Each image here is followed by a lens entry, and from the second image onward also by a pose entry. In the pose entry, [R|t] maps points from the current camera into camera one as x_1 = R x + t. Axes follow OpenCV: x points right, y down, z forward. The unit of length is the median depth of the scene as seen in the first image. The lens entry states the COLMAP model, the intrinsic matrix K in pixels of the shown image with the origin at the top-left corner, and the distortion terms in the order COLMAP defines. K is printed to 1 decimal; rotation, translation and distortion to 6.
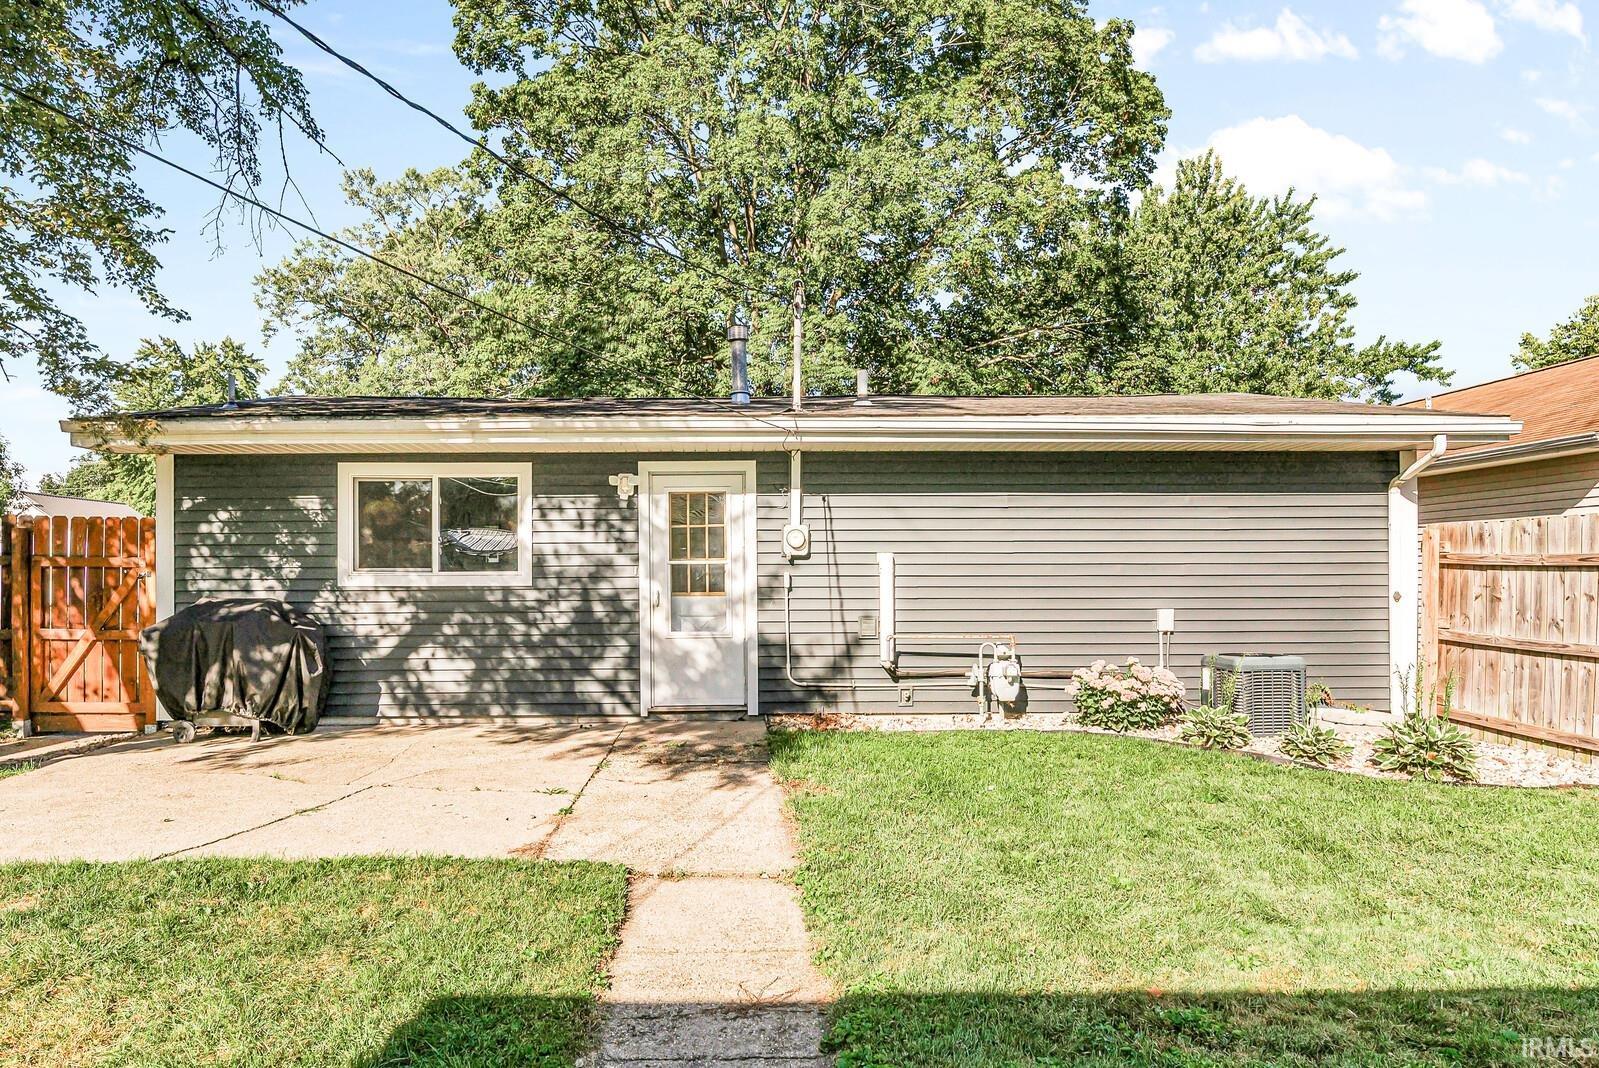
lens RADIAL K [[725.4, 0, 799.5], [0, 725.4, 534.0], [0, 0, 1]] dist [0.002465, -0.000488]
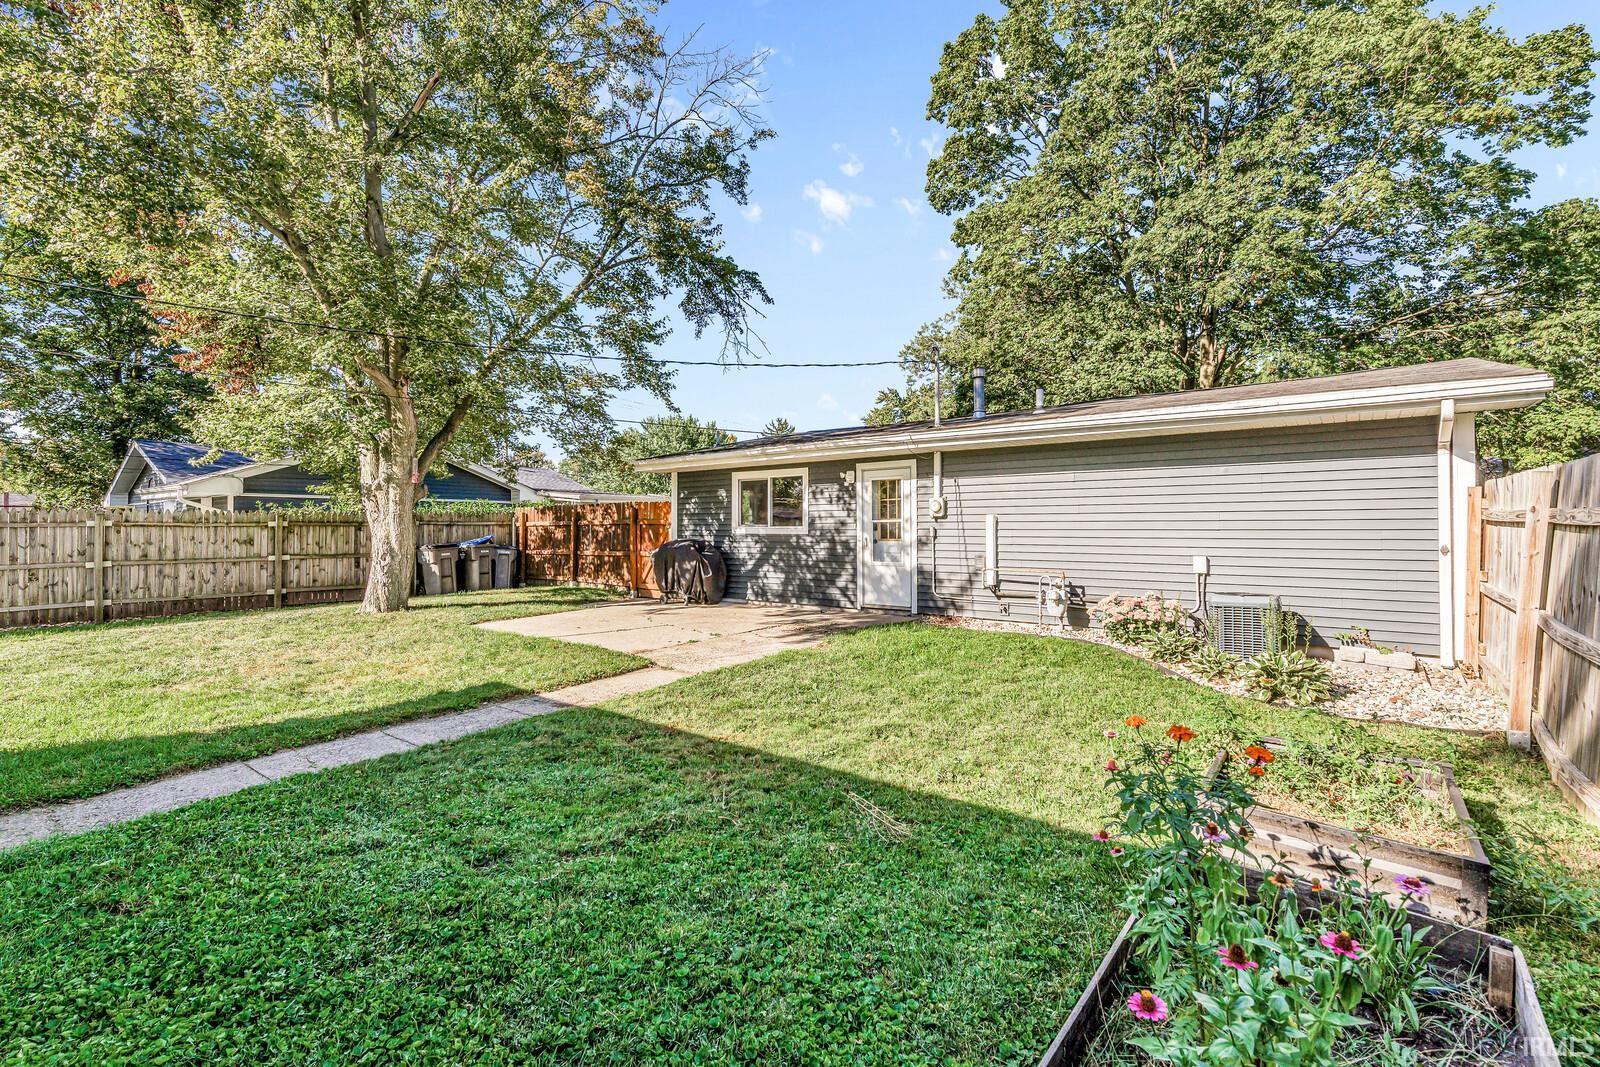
lens RADIAL K [[725.8, 0, 800.0], [0, 725.8, 533.5], [0, 0, 1]] dist [0.002465, -0.000488]
pose [[0.773789, 0.005458, -0.633420, 0.778154], [0.003658, 0.999908, 0.013085, 0.044716], [0.633433, -0.012443, 0.773698, -0.436961]]
